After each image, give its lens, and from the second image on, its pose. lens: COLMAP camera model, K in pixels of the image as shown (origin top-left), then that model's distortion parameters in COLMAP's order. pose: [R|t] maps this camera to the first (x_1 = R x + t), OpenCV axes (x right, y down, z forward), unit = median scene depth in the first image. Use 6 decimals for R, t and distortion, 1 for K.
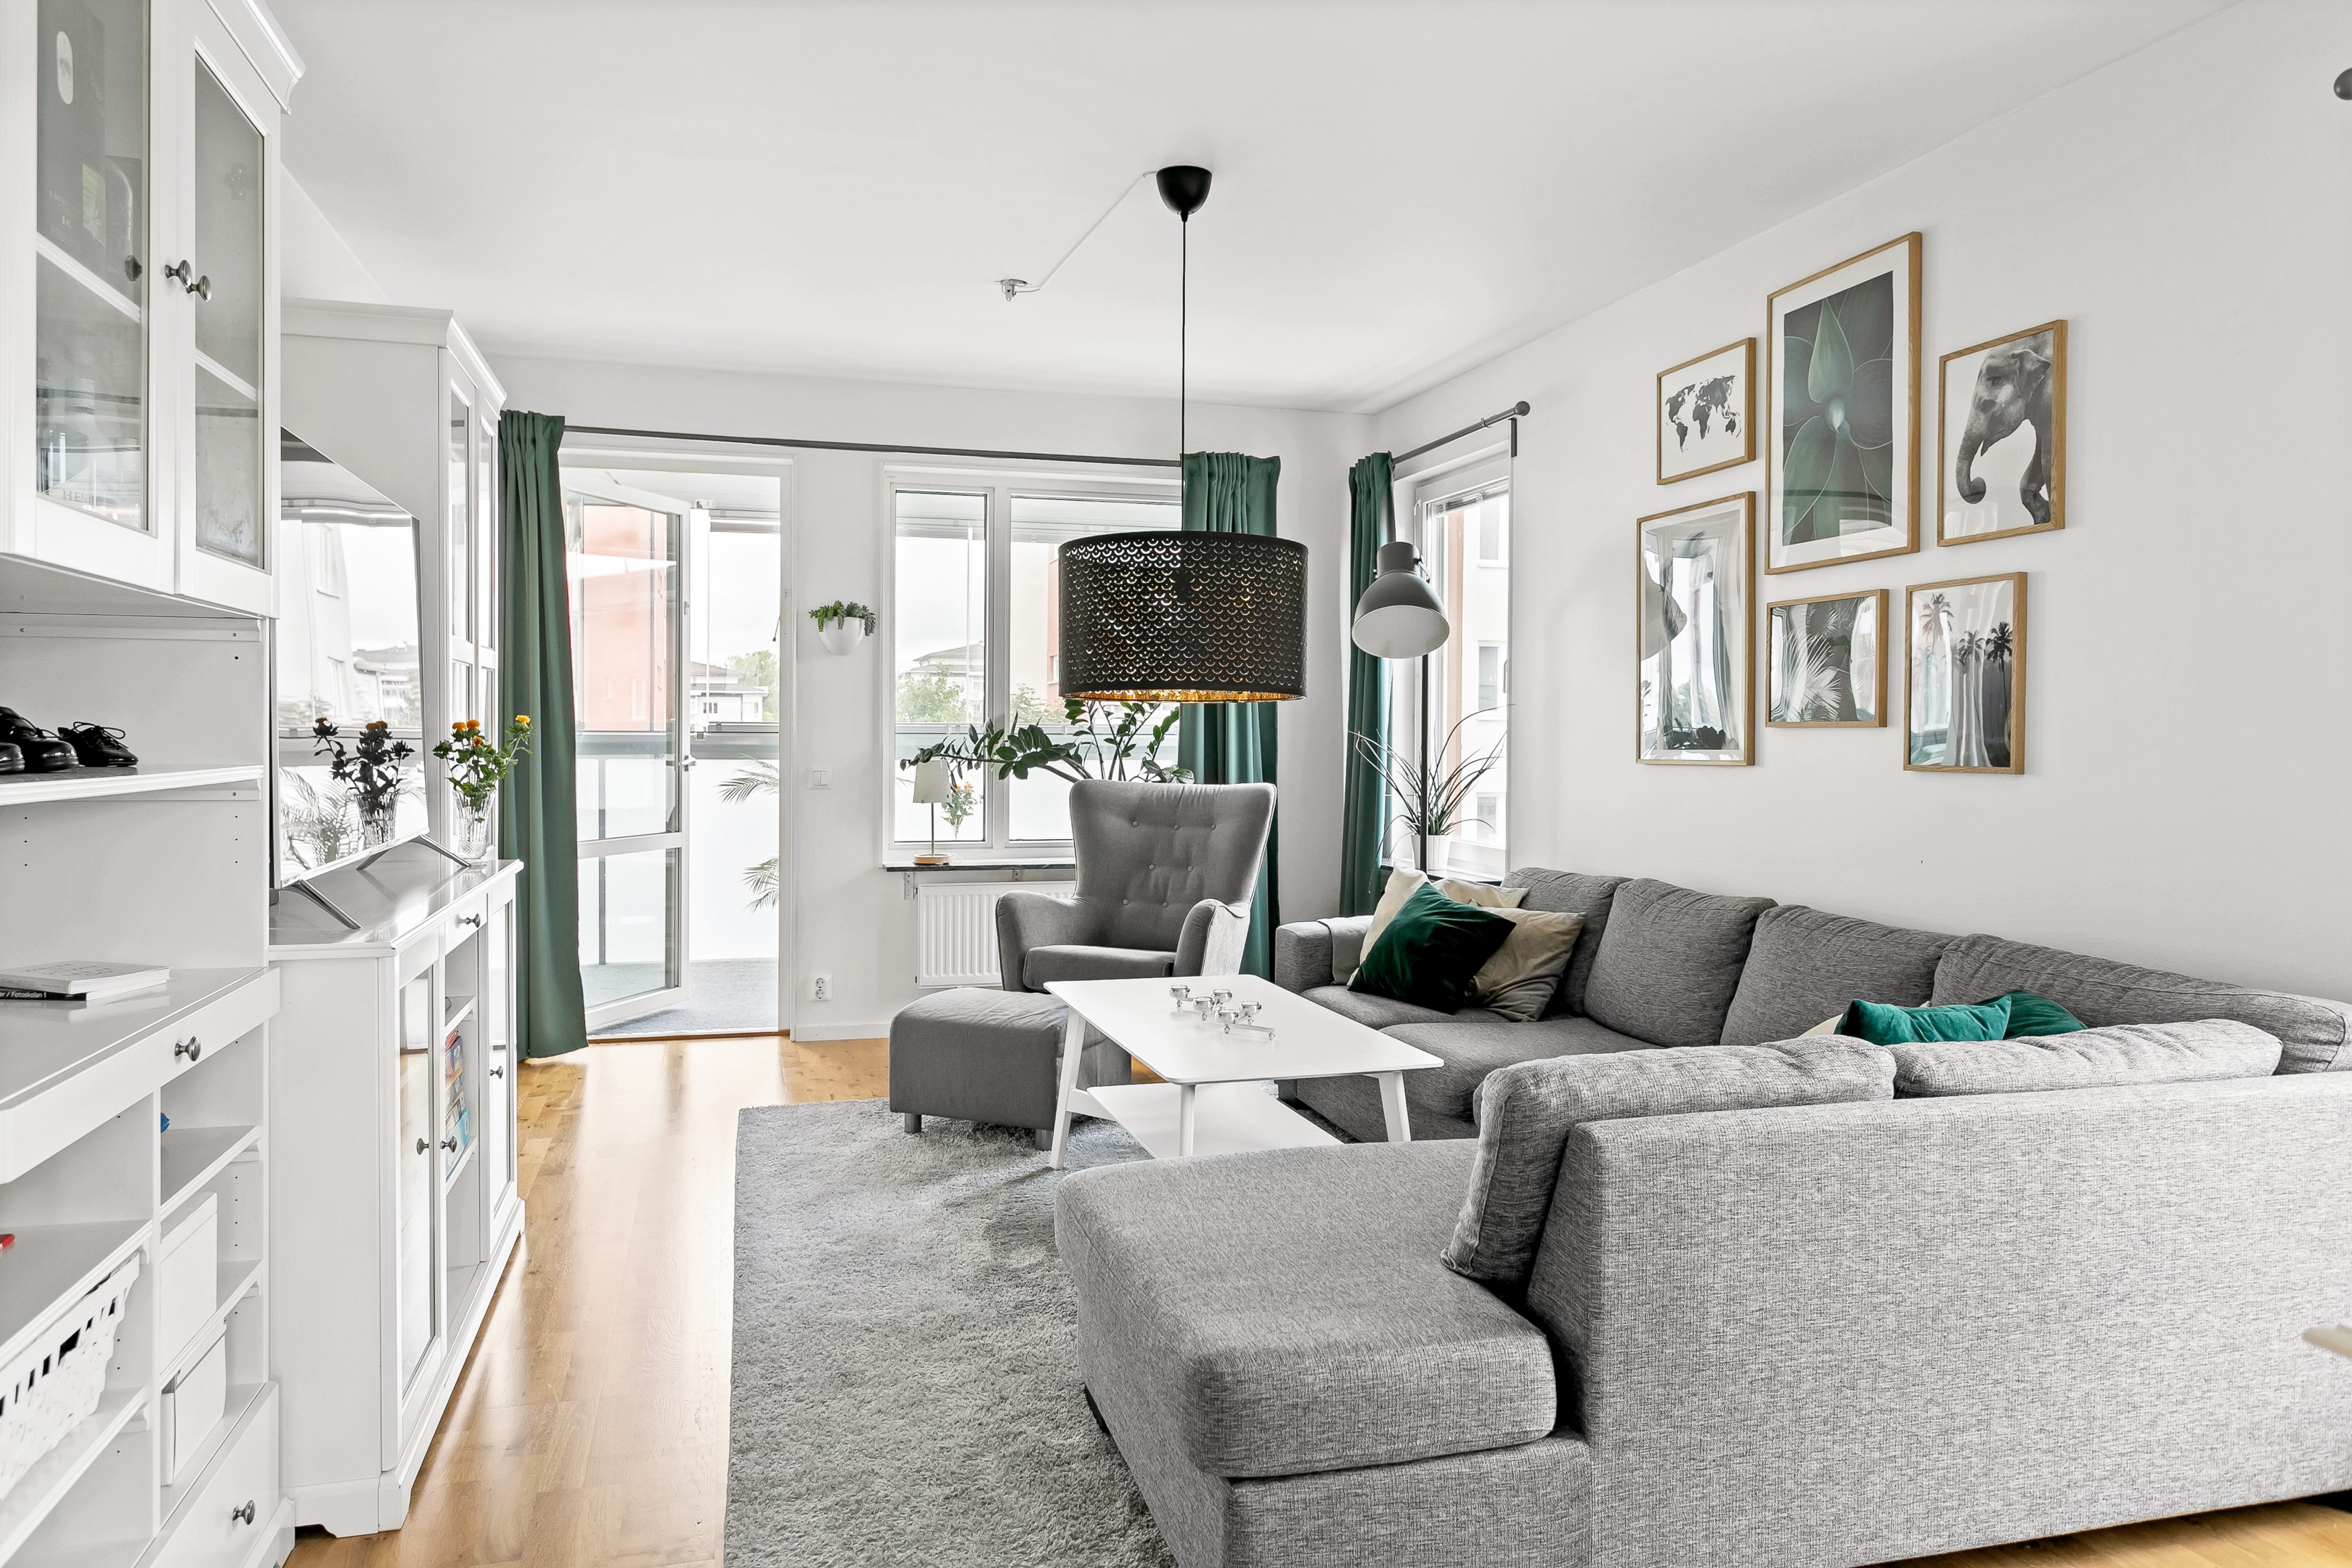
lens RADIAL K [[1589.2, 0, 1178.9], [0, 1589.2, 770.7], [0, 0, 1]] dist [-0.002718, -0.000664]
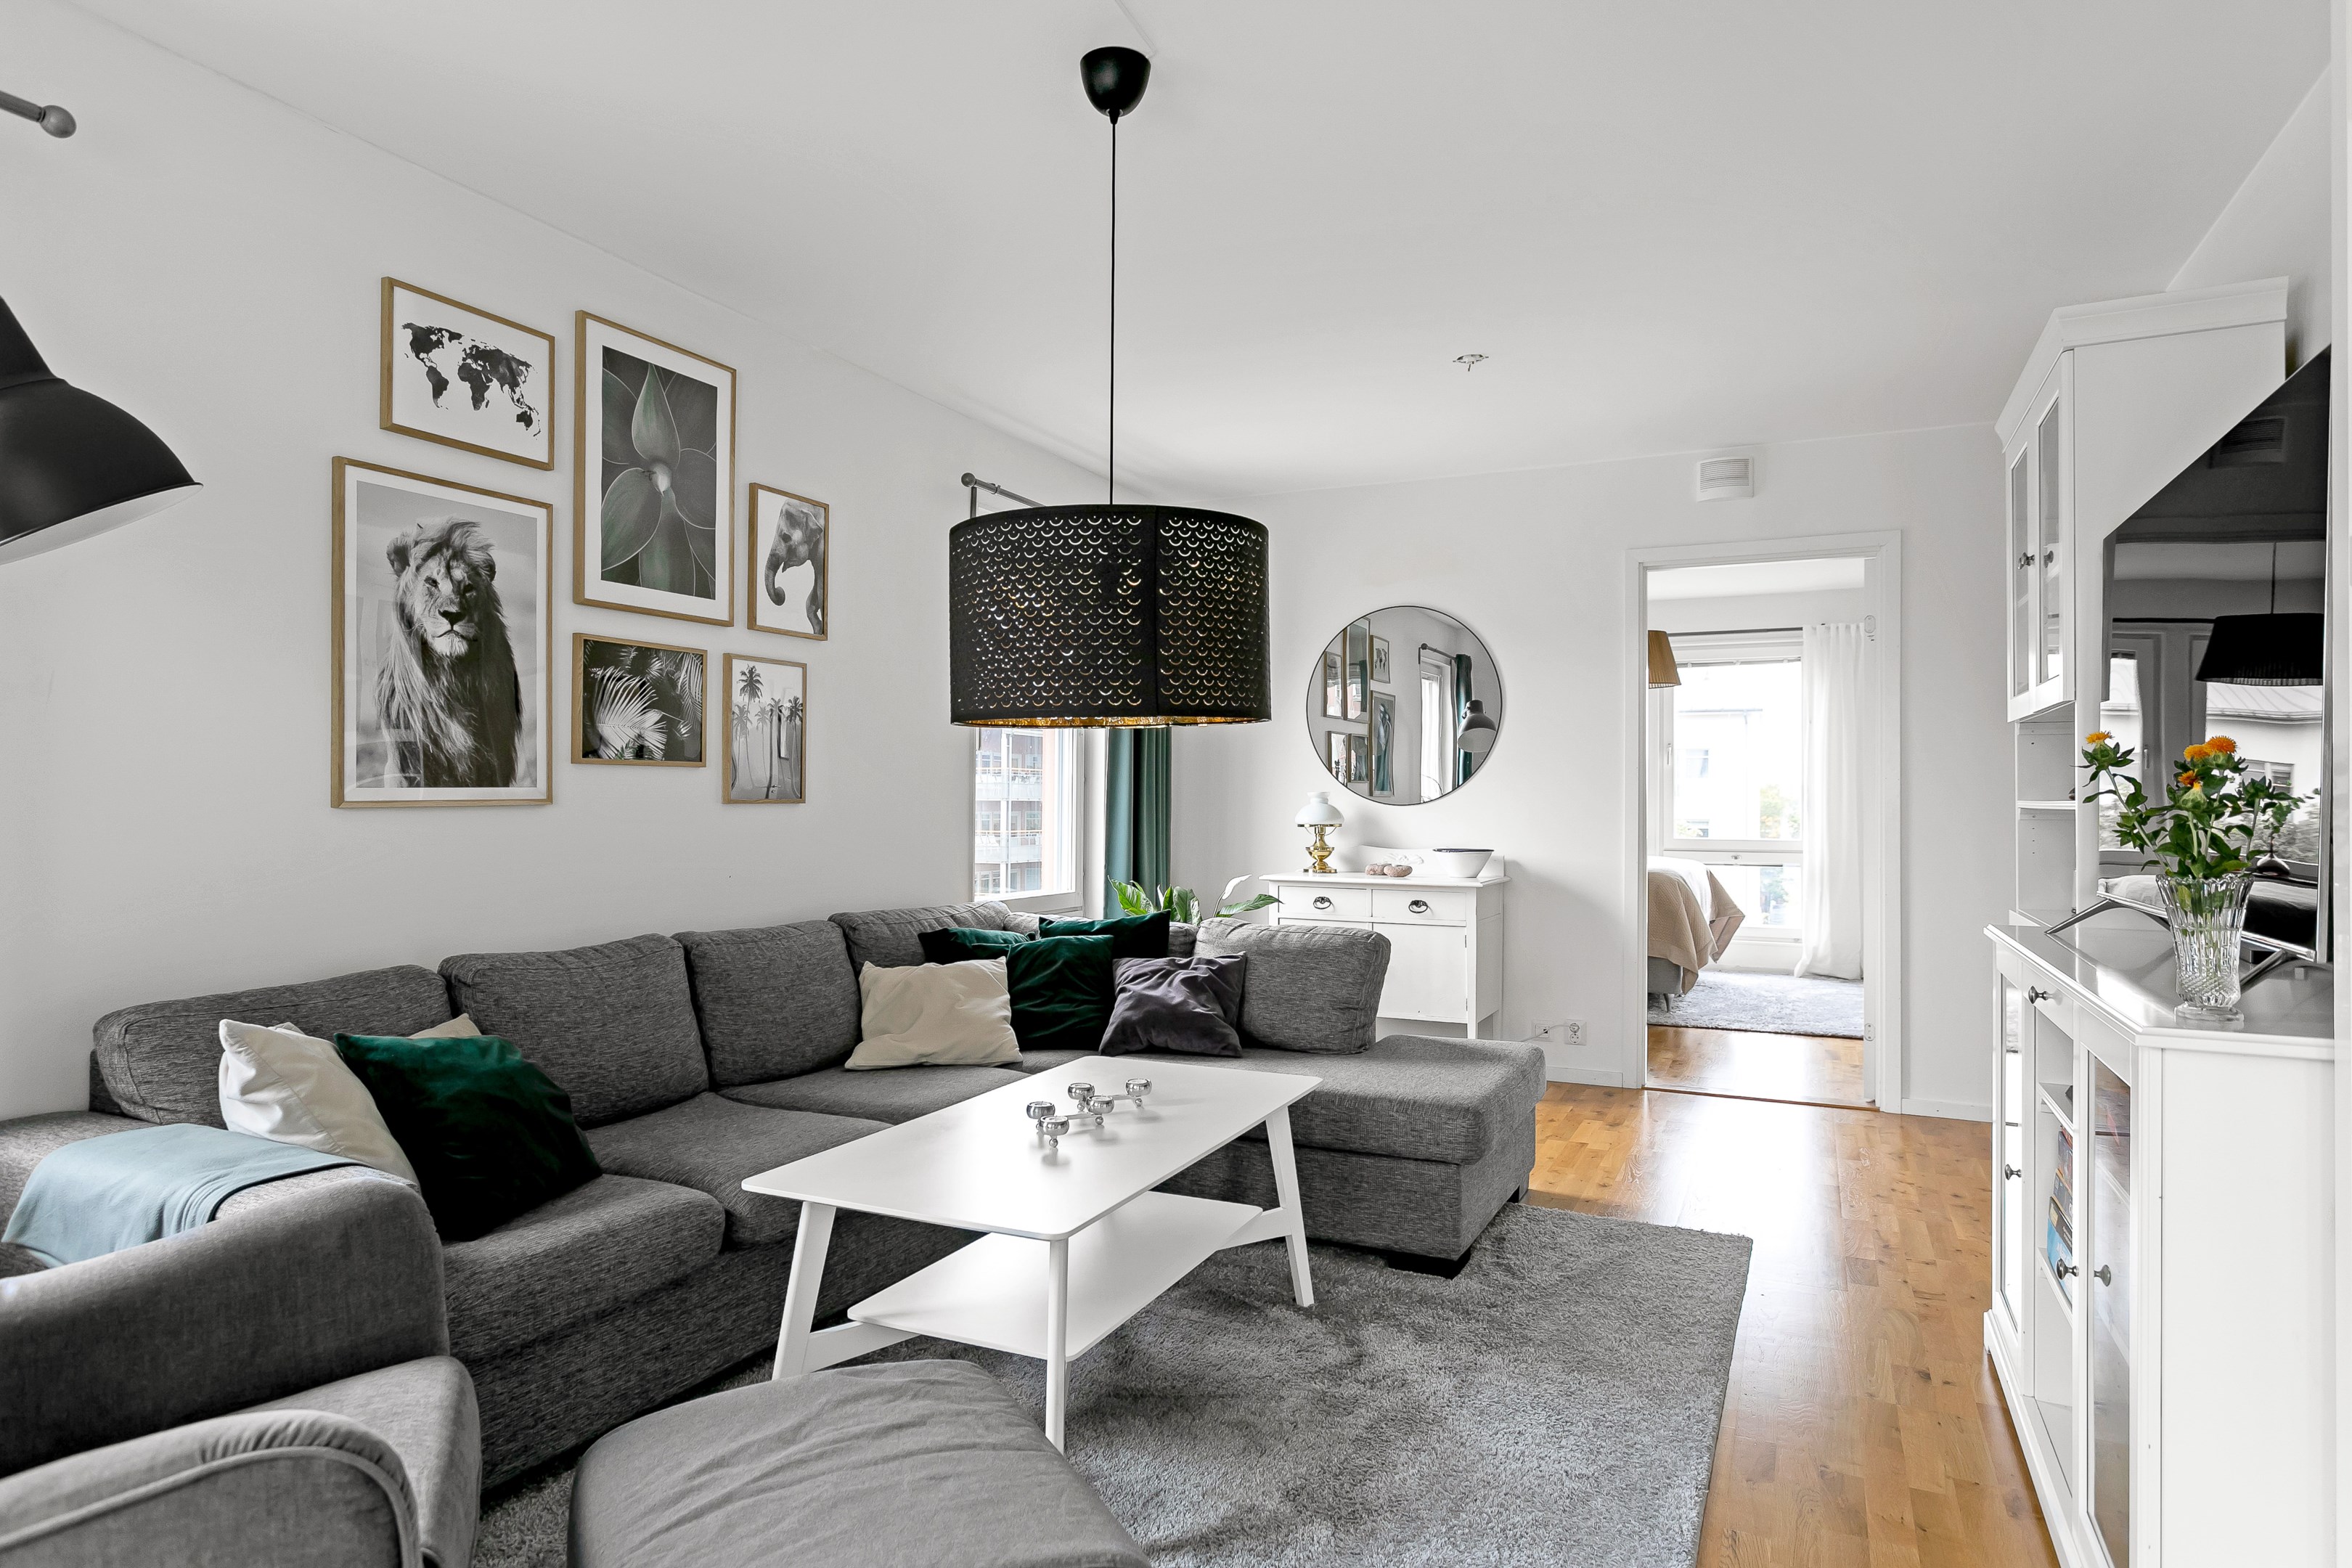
lens RADIAL K [[1403.0, 0, 1180.2], [0, 1403.0, 786.4], [0, 0, 1]] dist [-0.006368, 0.000007]
pose [[-0.761908, -0.001616, 0.647683, -0.473304], [0.007081, 0.999916, 0.010823, -0.021065], [-0.647646, 0.012832, -0.761833, 1.488281]]
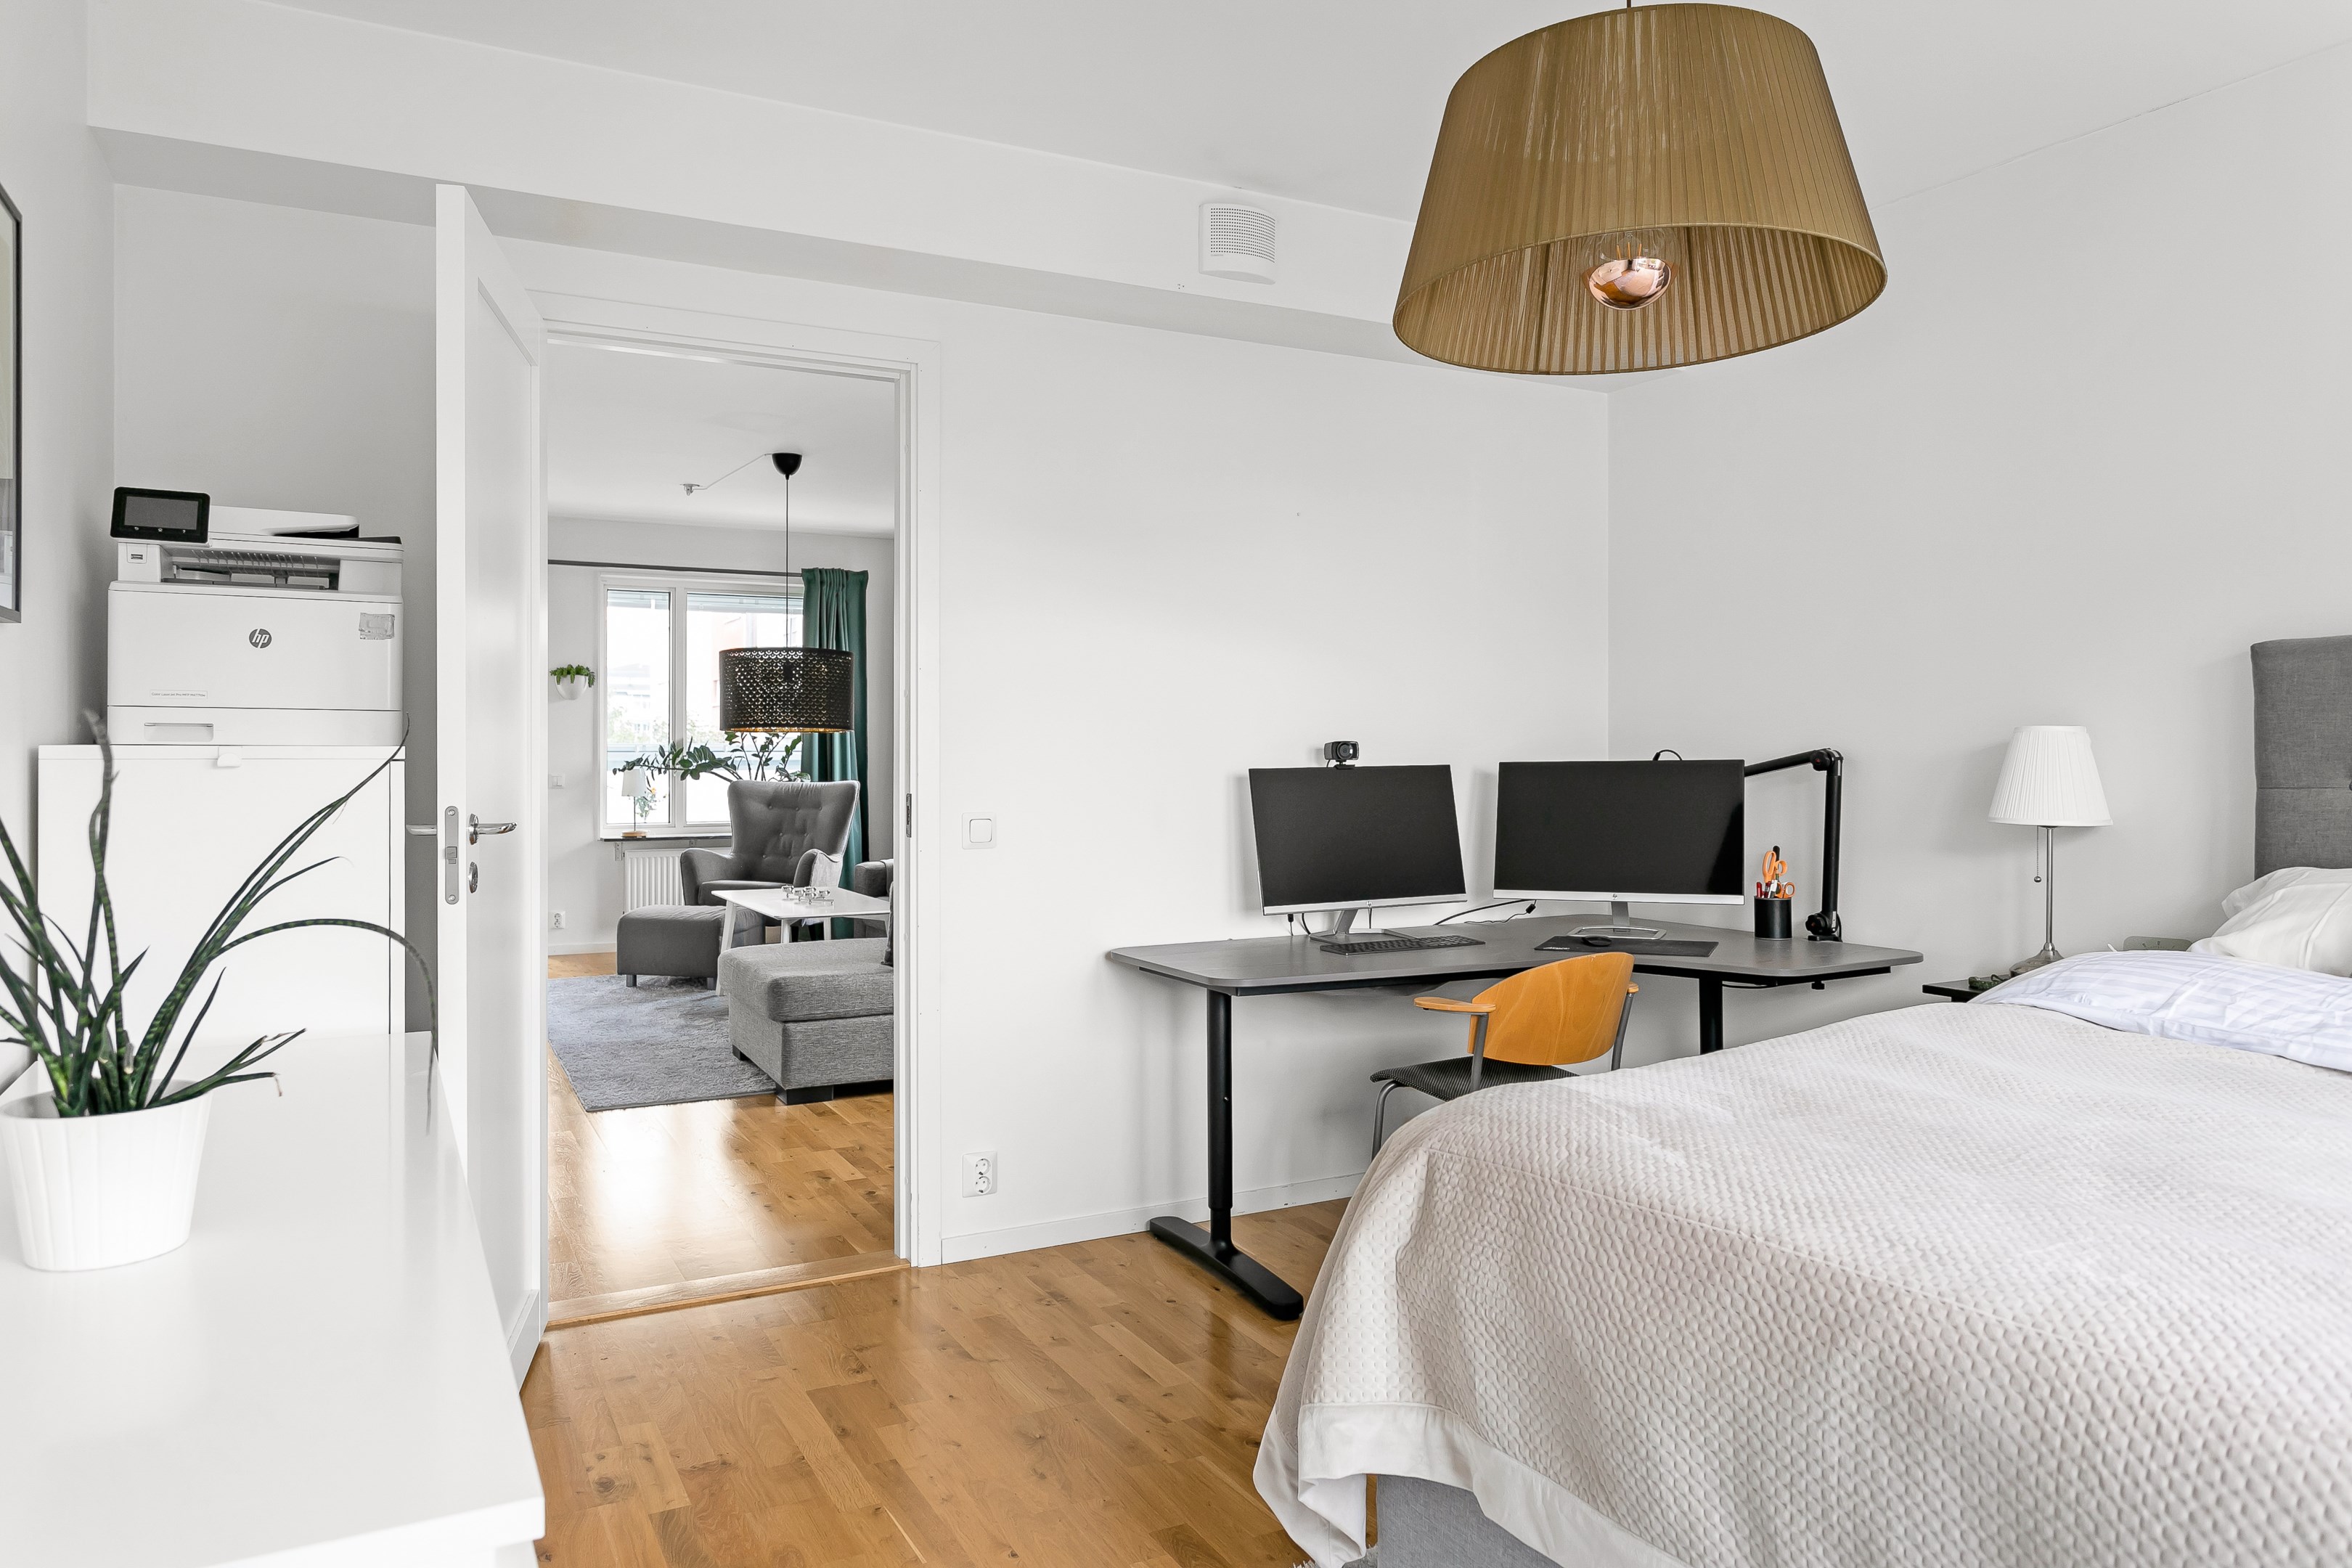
lens RADIAL K [[1589.4, 0, 1182.2], [0, 1589.4, 749.4], [0, 0, 1]] dist [-0.002718, -0.000664]
pose [[0.978907, -0.005508, 0.204232, 0.049196], [0.010296, 0.999696, -0.022389, 0.014822], [-0.204047, 0.024019, 0.978666, -0.615072]]
